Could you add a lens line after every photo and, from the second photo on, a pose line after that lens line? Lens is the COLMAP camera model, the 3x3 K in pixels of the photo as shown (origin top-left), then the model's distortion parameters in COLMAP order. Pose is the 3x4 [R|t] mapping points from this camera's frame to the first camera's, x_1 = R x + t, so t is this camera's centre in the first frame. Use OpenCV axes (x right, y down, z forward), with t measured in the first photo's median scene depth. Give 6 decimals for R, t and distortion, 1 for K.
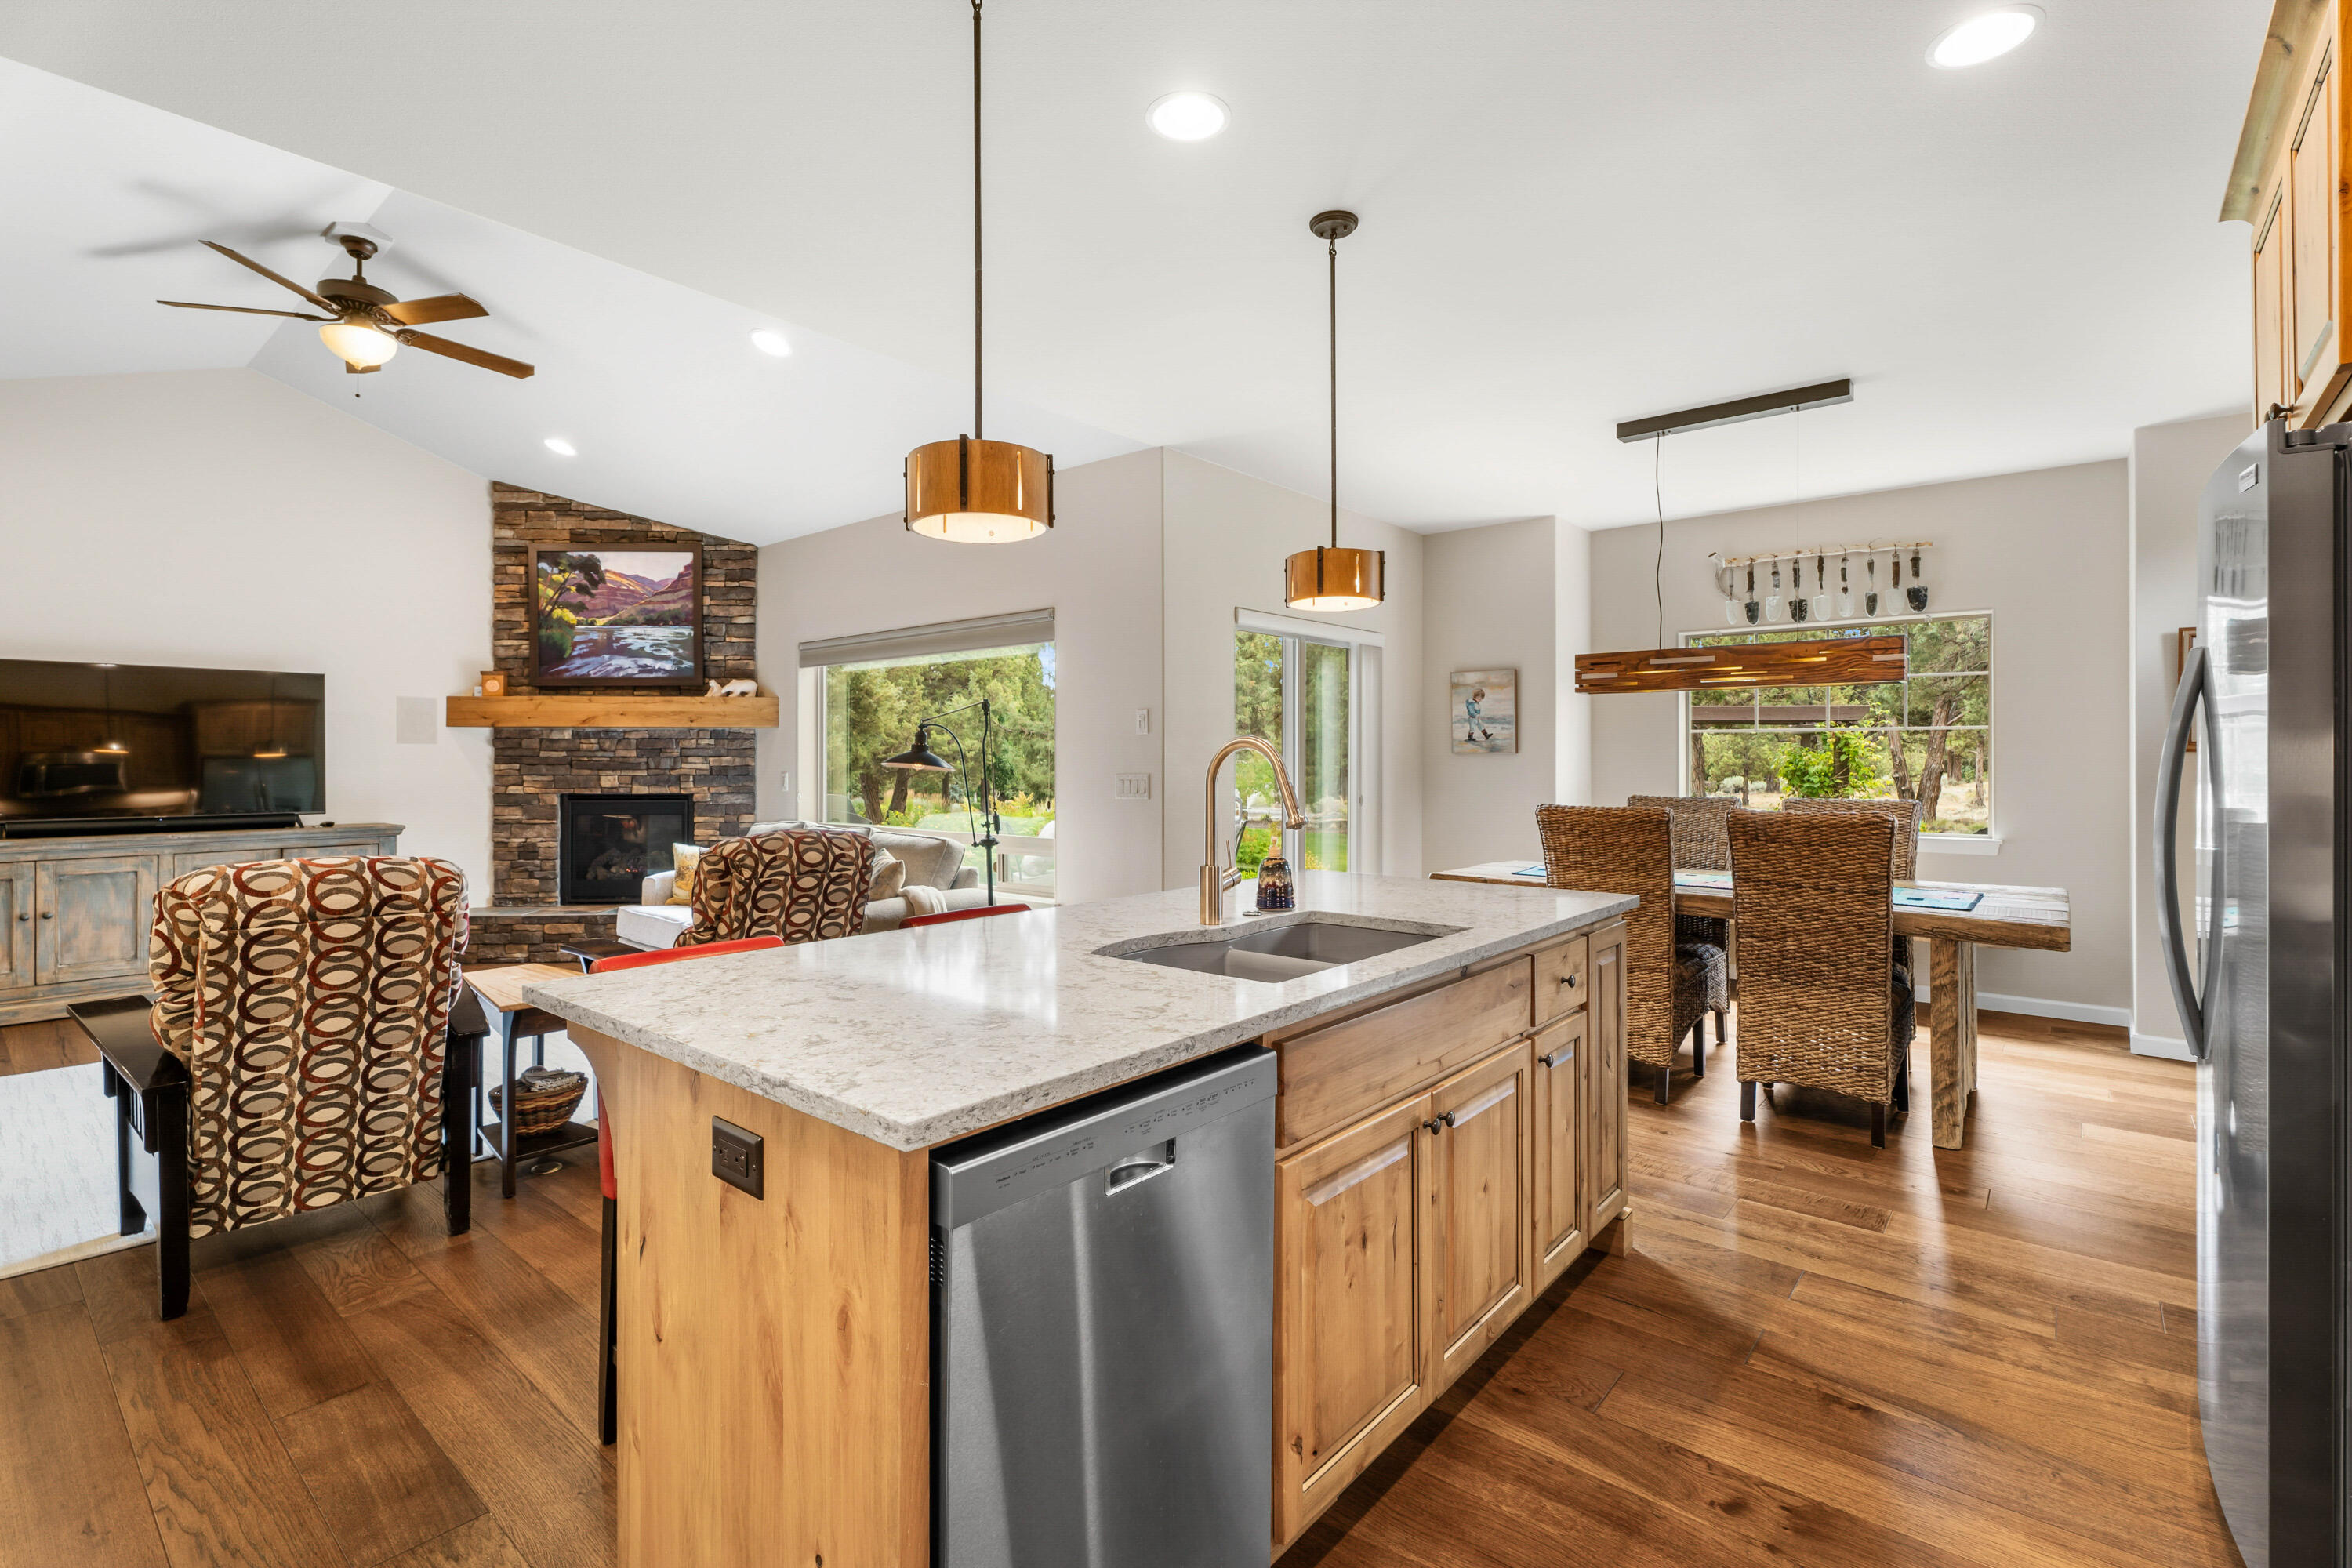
lens RADIAL K [[1051.1, 0, 1166.2], [0, 1051.1, 758.5], [0, 0, 1]] dist [0.003404, -0.000676]
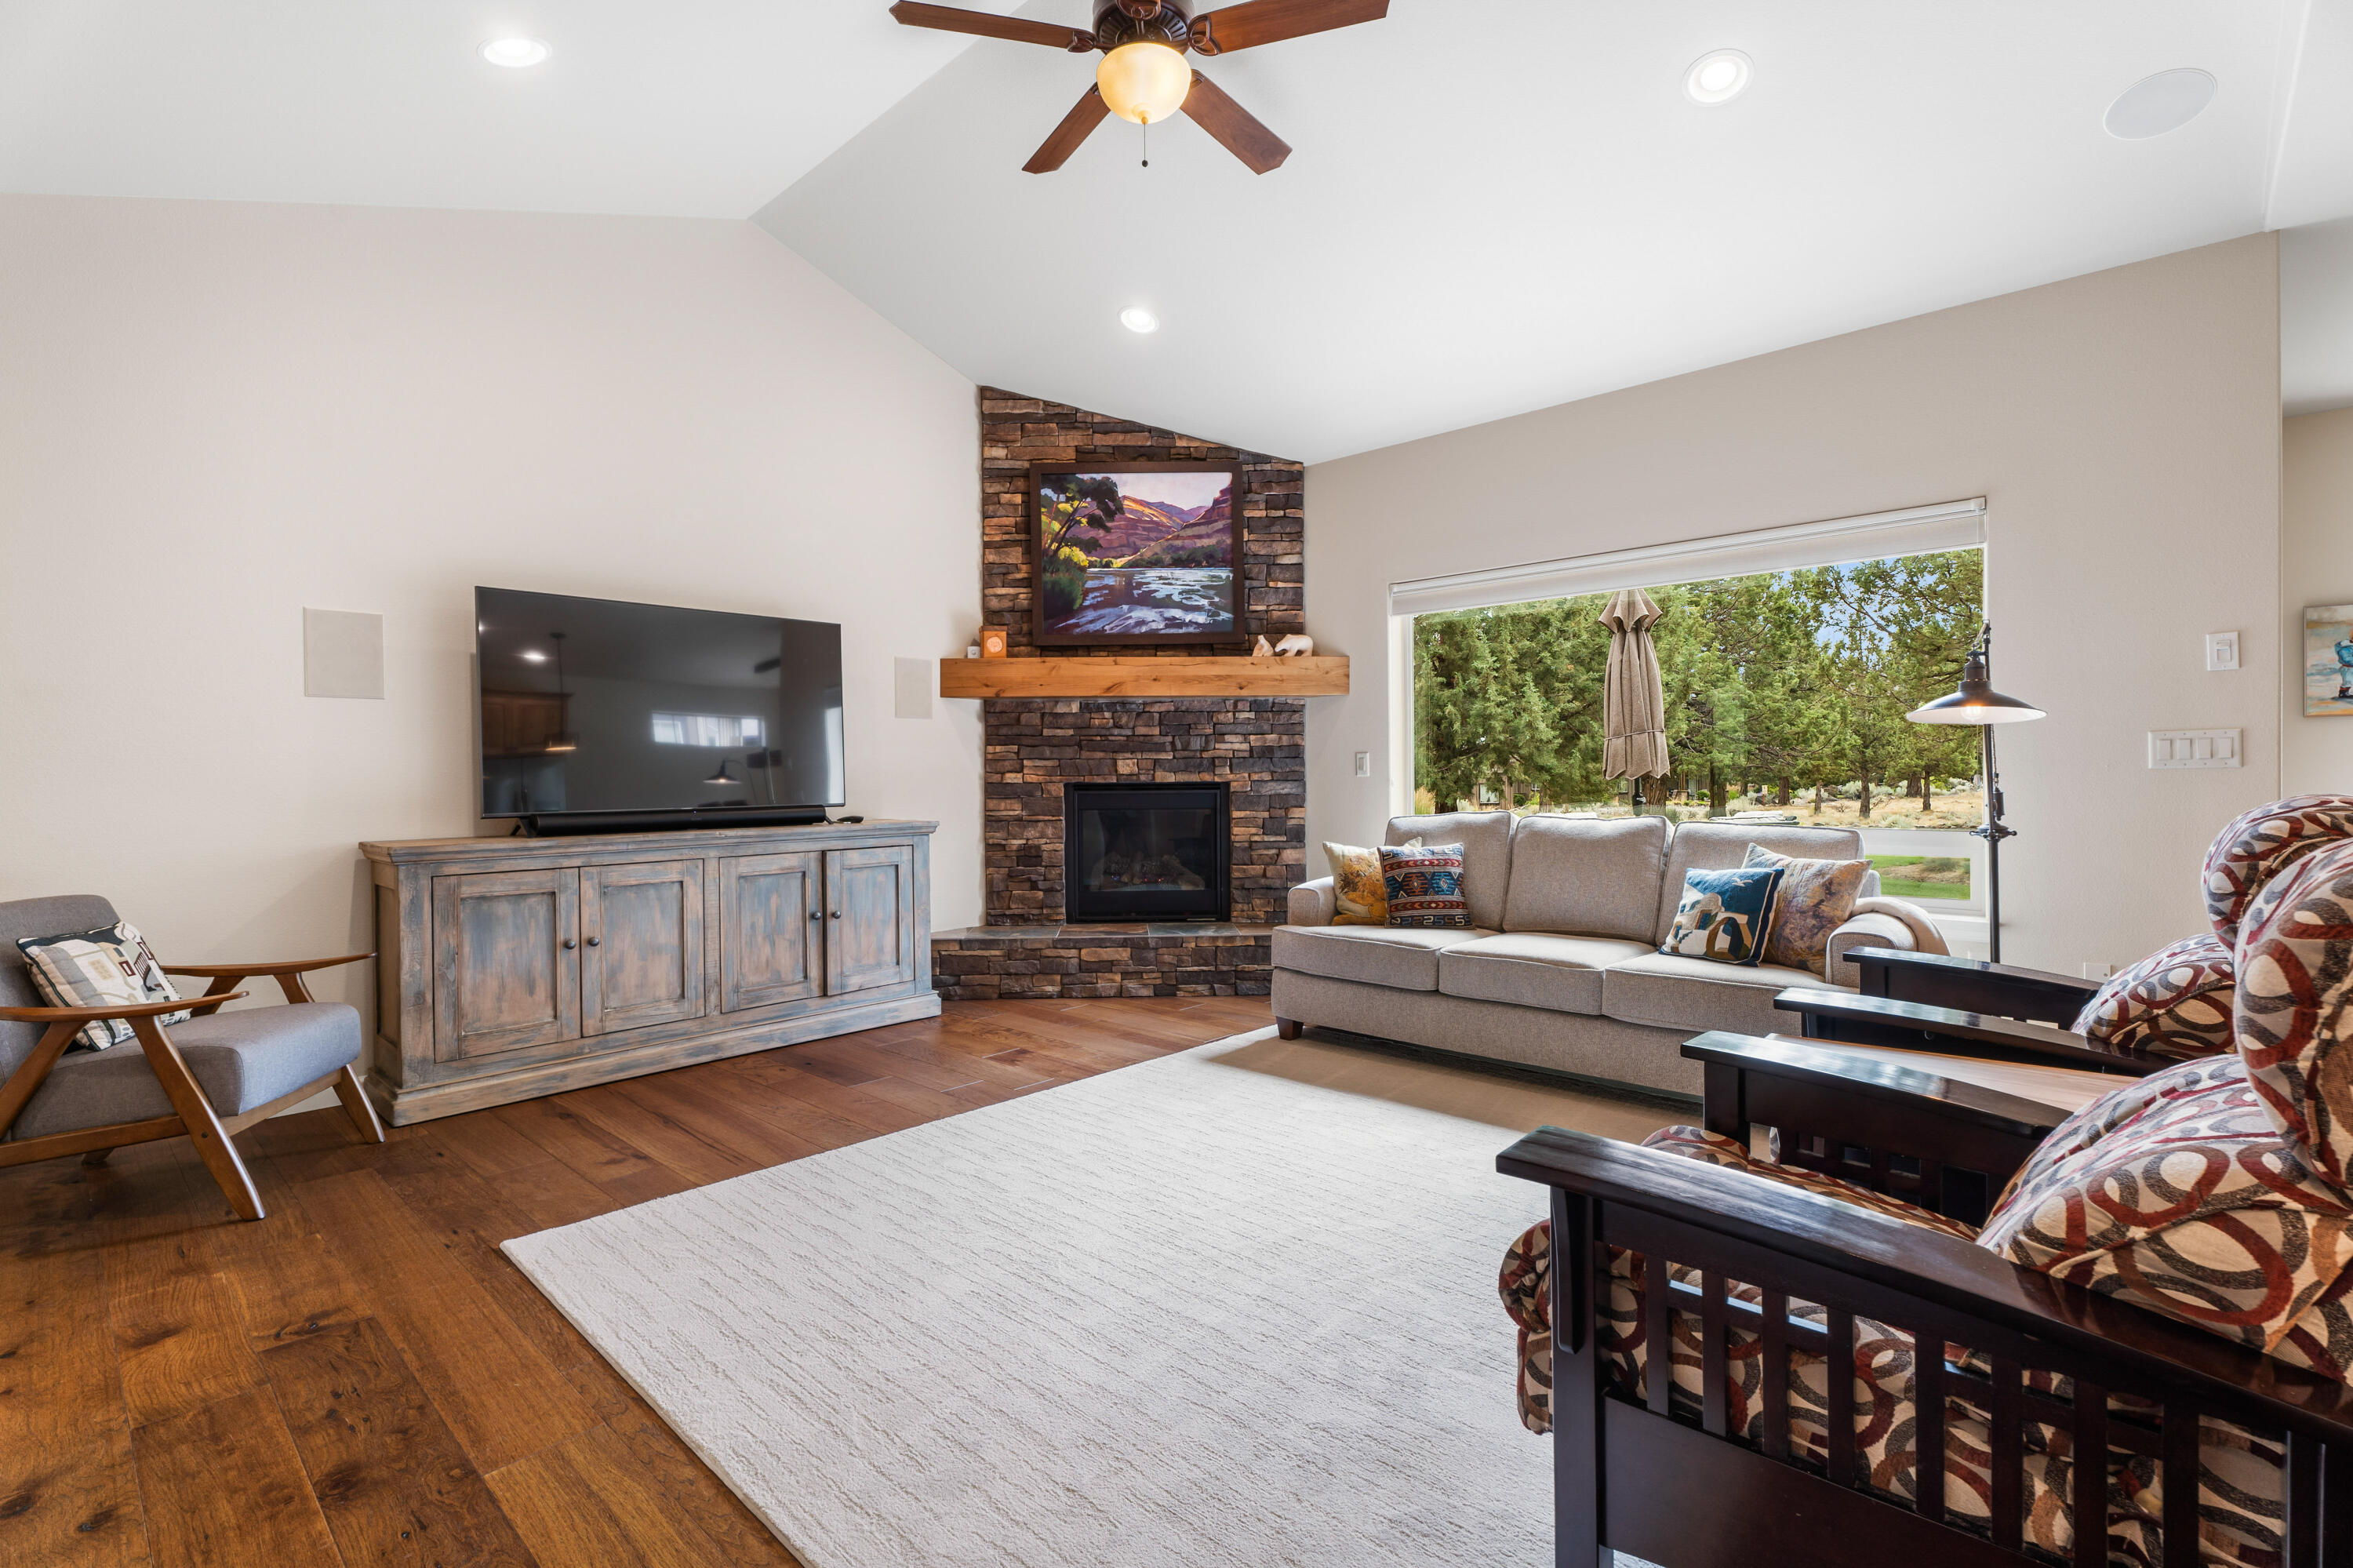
lens RADIAL K [[1051.6, 0, 1187.2], [0, 1051.6, 783.3], [0, 0, 1]] dist [0.003404, -0.000676]
pose [[0.999147, -0.007212, -0.040662, -0.455900], [0.007694, 0.999902, 0.011722, 0.025697], [0.040574, -0.012025, 0.999104, 0.216599]]
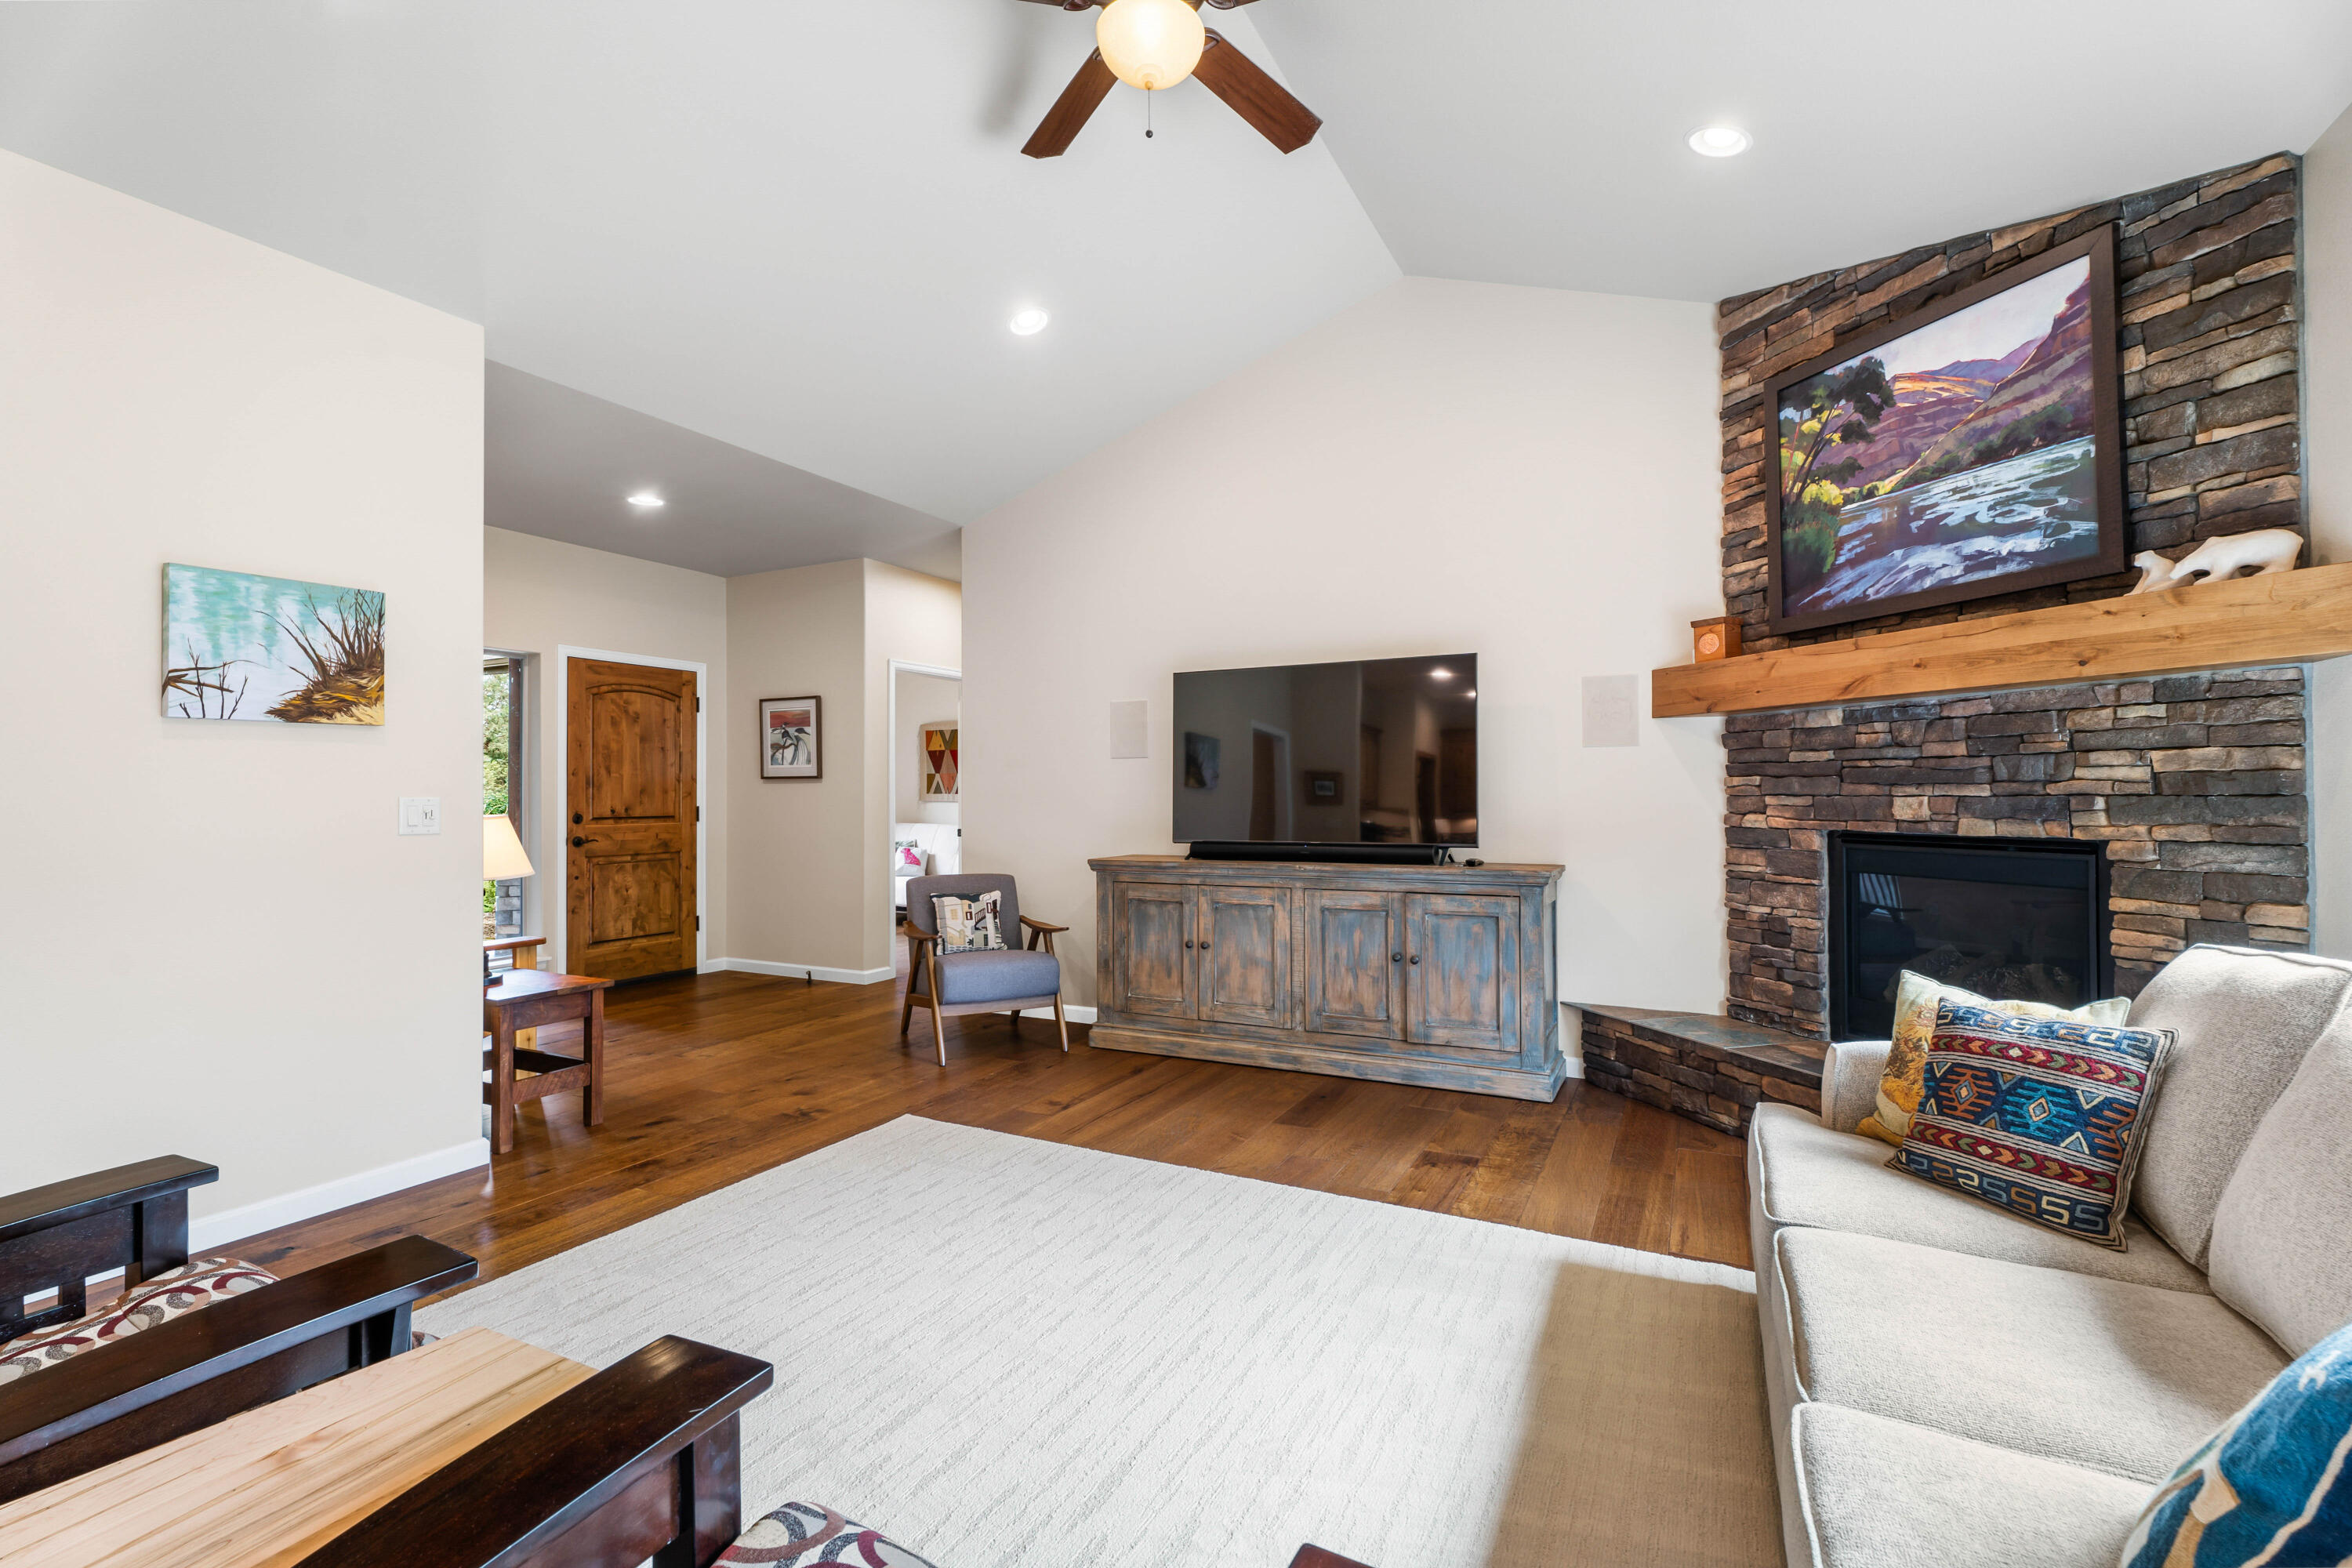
lens RADIAL K [[1051.1, 0, 1151.8], [0, 1051.1, 780.3], [0, 0, 1]] dist [0.003404, -0.000676]
pose [[0.220934, -0.013769, -0.975192, -0.132757], [0.007102, 0.999897, -0.012509, 0.012609], [0.975263, -0.004162, 0.221009, 0.553754]]
